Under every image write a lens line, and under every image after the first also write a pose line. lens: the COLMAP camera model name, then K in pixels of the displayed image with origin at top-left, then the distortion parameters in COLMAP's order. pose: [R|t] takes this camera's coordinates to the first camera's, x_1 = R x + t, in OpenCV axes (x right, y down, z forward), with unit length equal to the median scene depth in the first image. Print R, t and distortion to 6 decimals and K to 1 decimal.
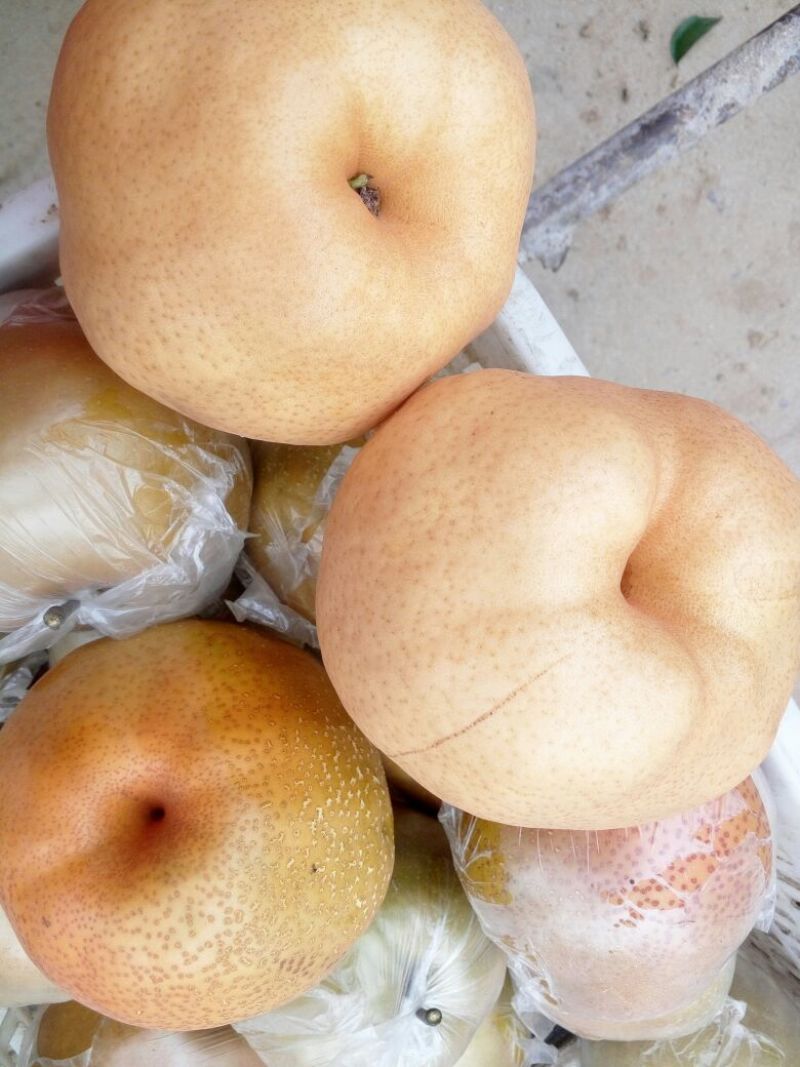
lens RADIAL K [[1006.0, 0, 417.4], [0, 1006.0, 533.7], [0, 0, 1]] dist [0.161080, -0.422220]
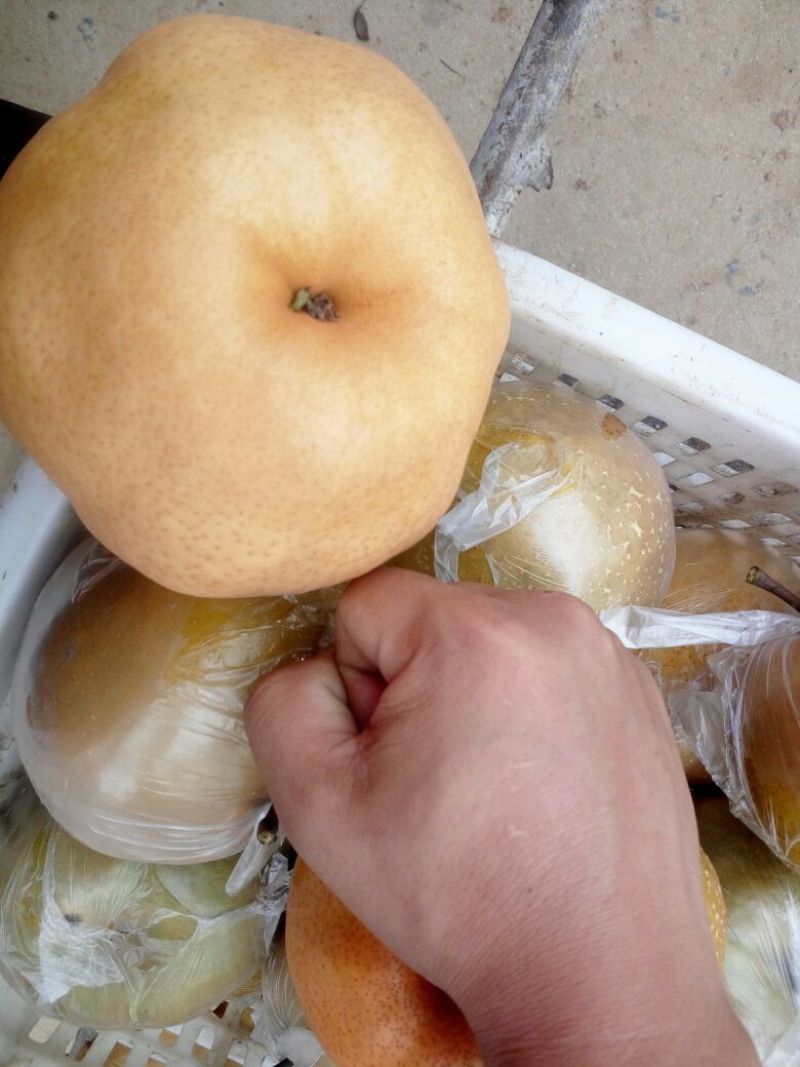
lens RADIAL K [[1006.0, 0, 417.4], [0, 1006.0, 533.7], [0, 0, 1]] dist [0.161080, -0.422220]
pose [[0.856073, -0.490283, -0.163590, 0.055458], [0.496790, 0.867870, -0.001307, -0.081438], [0.142616, -0.080151, 0.986527, 0.082700]]
